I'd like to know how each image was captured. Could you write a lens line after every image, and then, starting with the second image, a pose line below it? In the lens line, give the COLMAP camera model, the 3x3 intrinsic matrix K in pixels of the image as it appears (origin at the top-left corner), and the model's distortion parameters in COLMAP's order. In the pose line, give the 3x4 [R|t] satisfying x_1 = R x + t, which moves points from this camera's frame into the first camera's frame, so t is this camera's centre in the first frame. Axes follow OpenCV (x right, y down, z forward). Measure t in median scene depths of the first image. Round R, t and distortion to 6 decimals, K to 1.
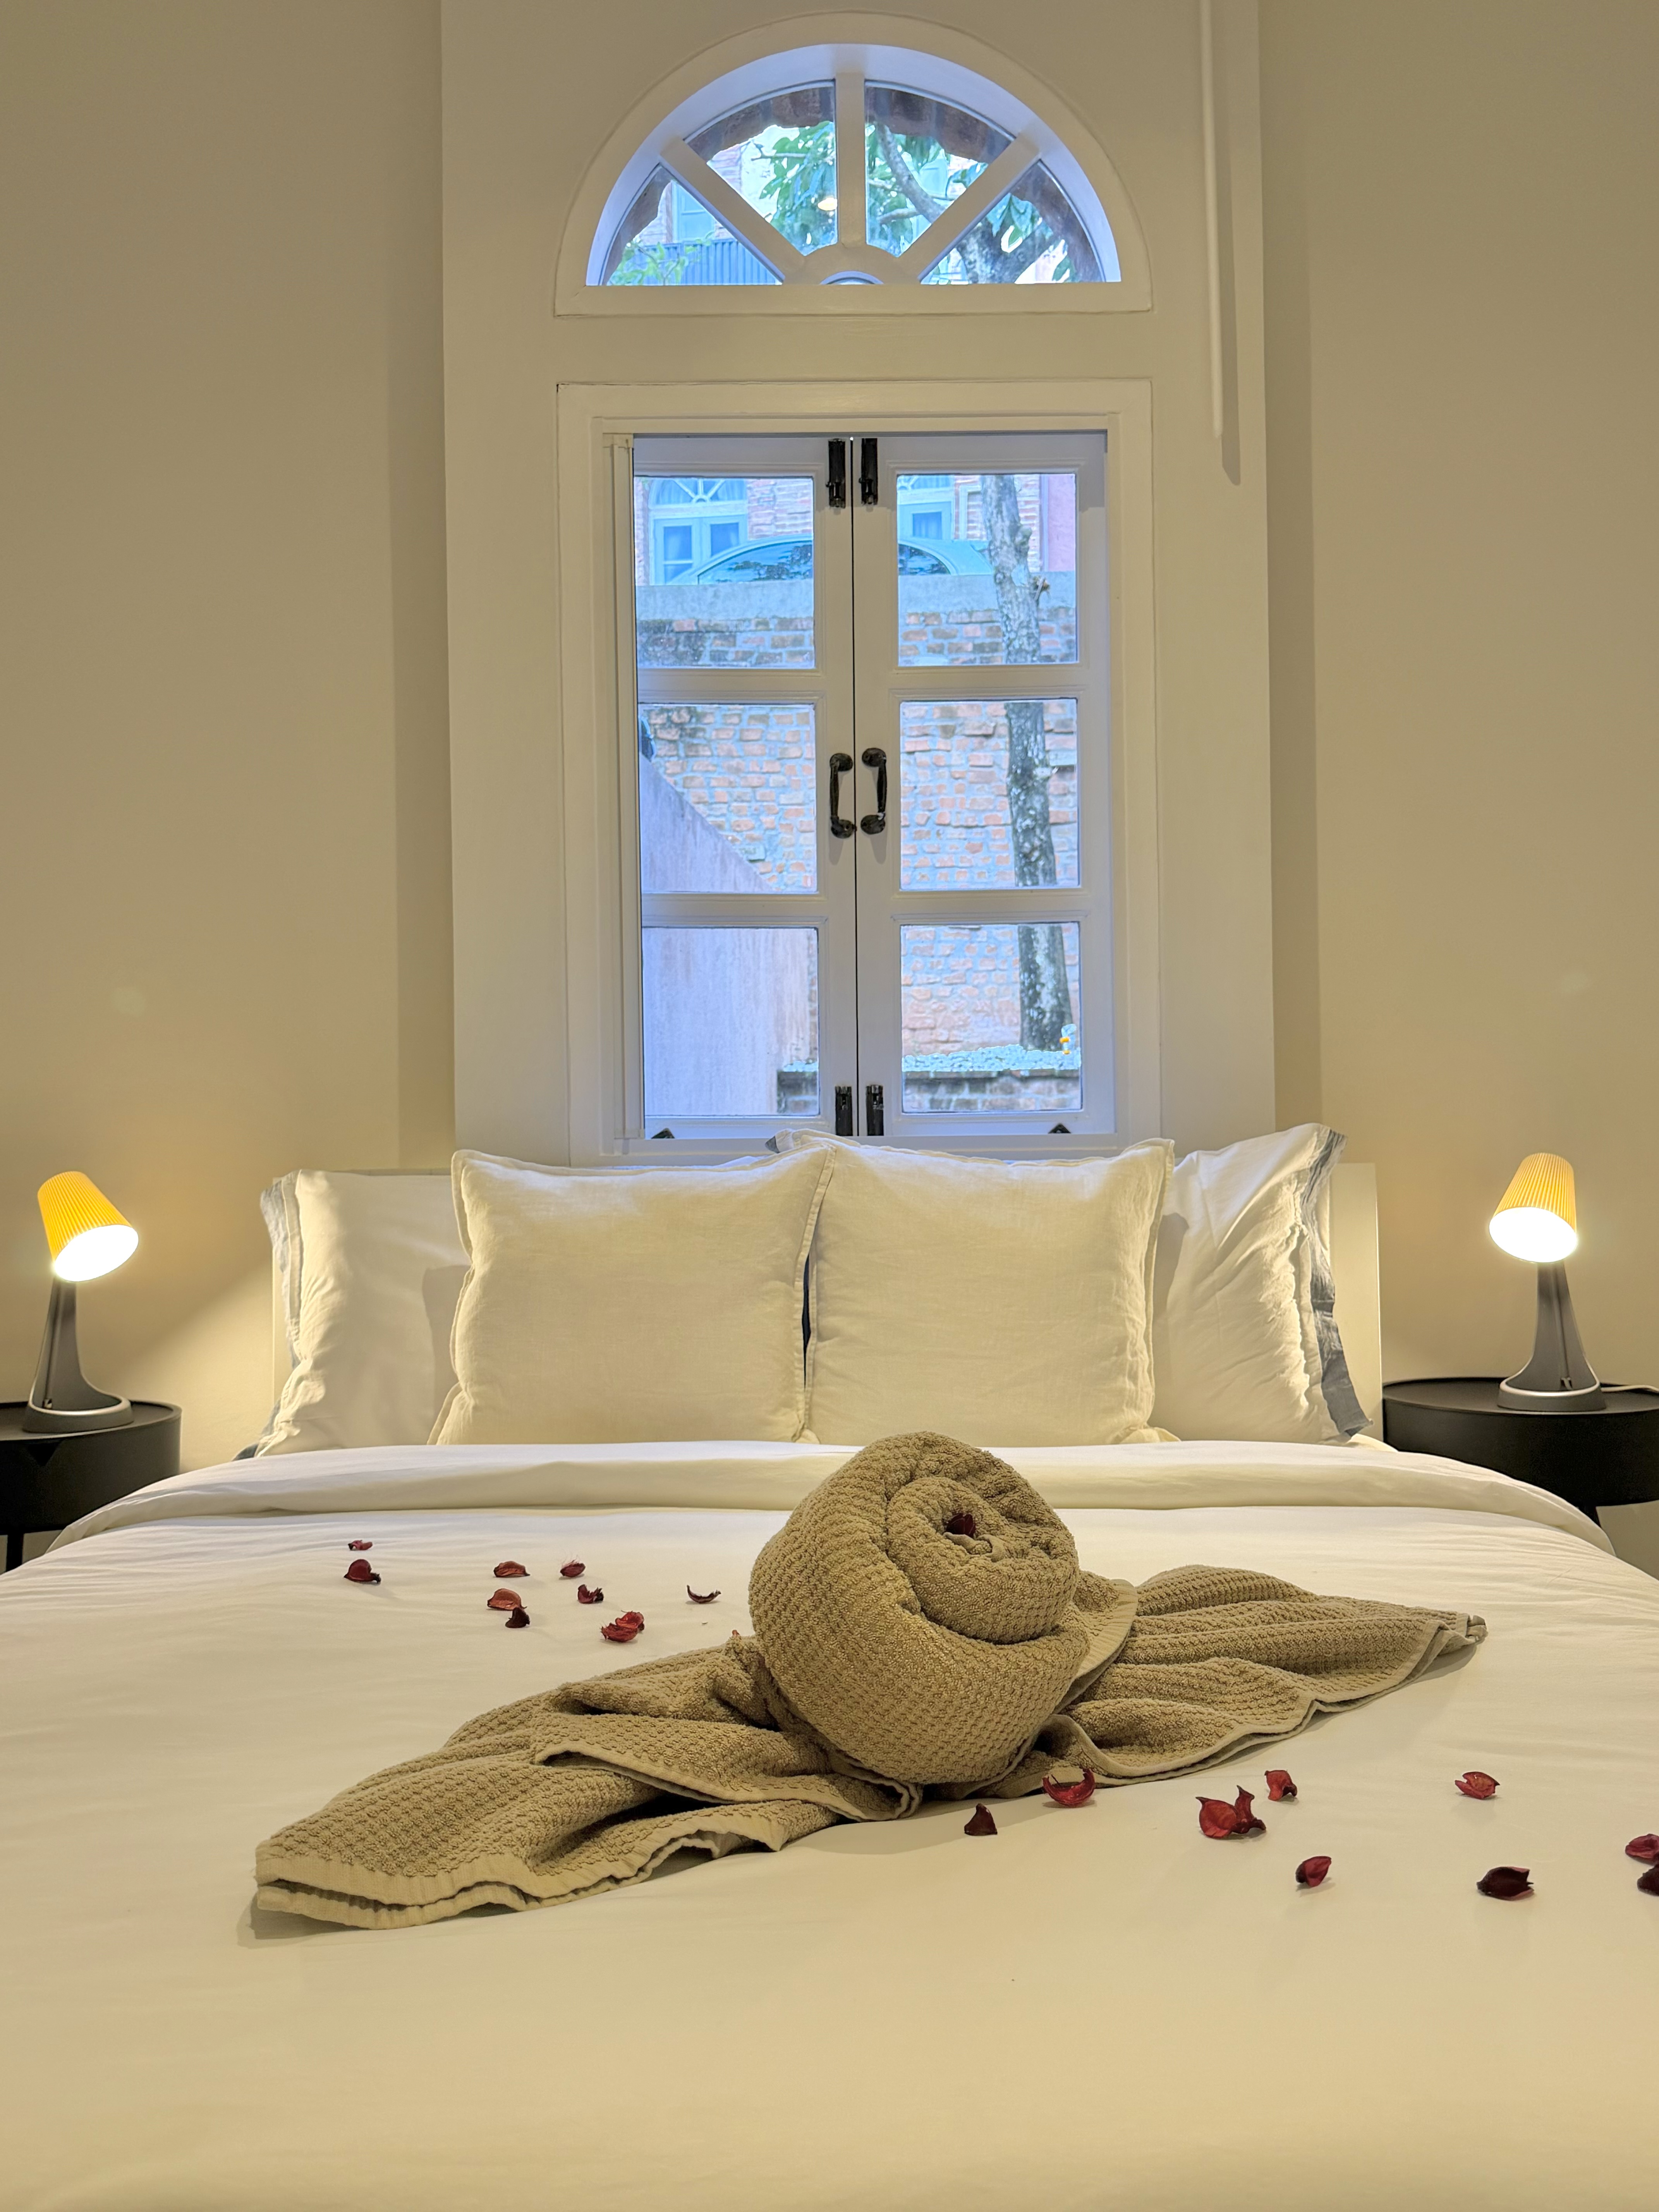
lens RADIAL K [[1904.7, 0, 829.5], [0, 1904.7, 1106.0], [0, 0, 1]] dist [0.149290, -0.347957]
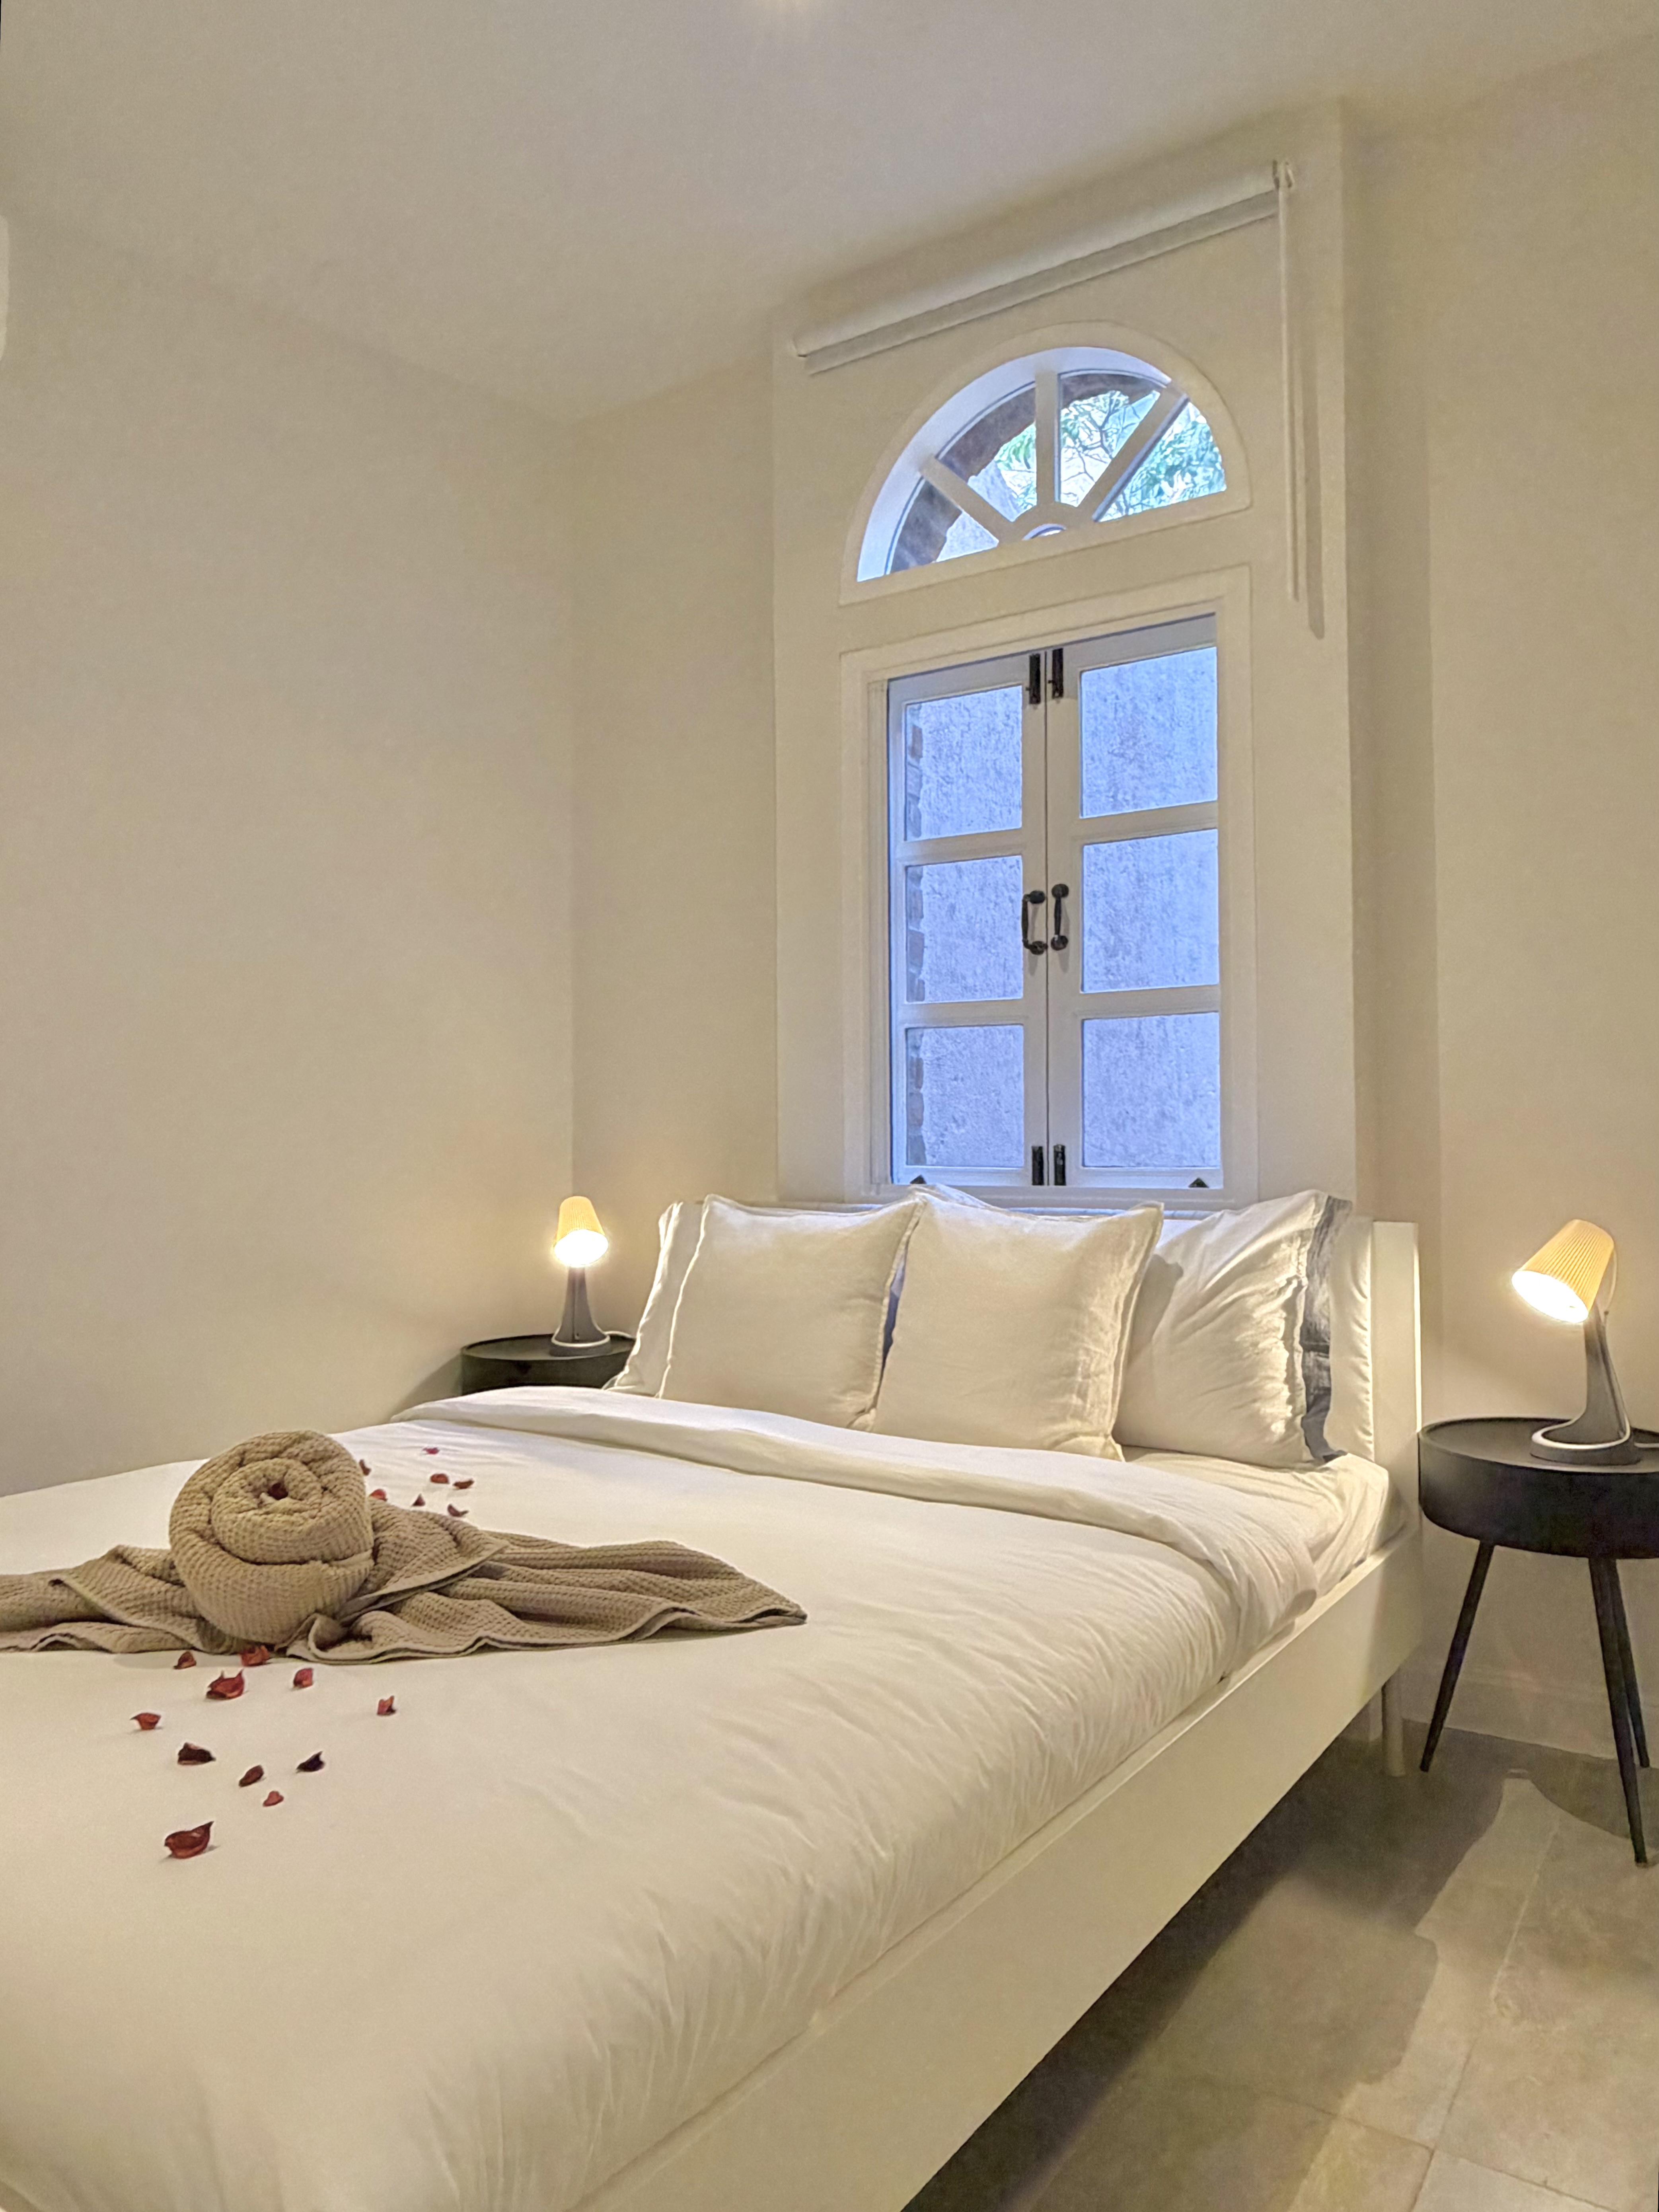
lens RADIAL K [[1476.7, 0, 829.5], [0, 1476.7, 1106.0], [0, 0, 1]] dist [-0.015576, -0.000073]
pose [[0.840723, -0.002118, -0.541461, 0.487614], [0.003722, 0.999991, 0.001867, -0.045043], [0.541453, -0.003585, 0.840723, 0.089120]]
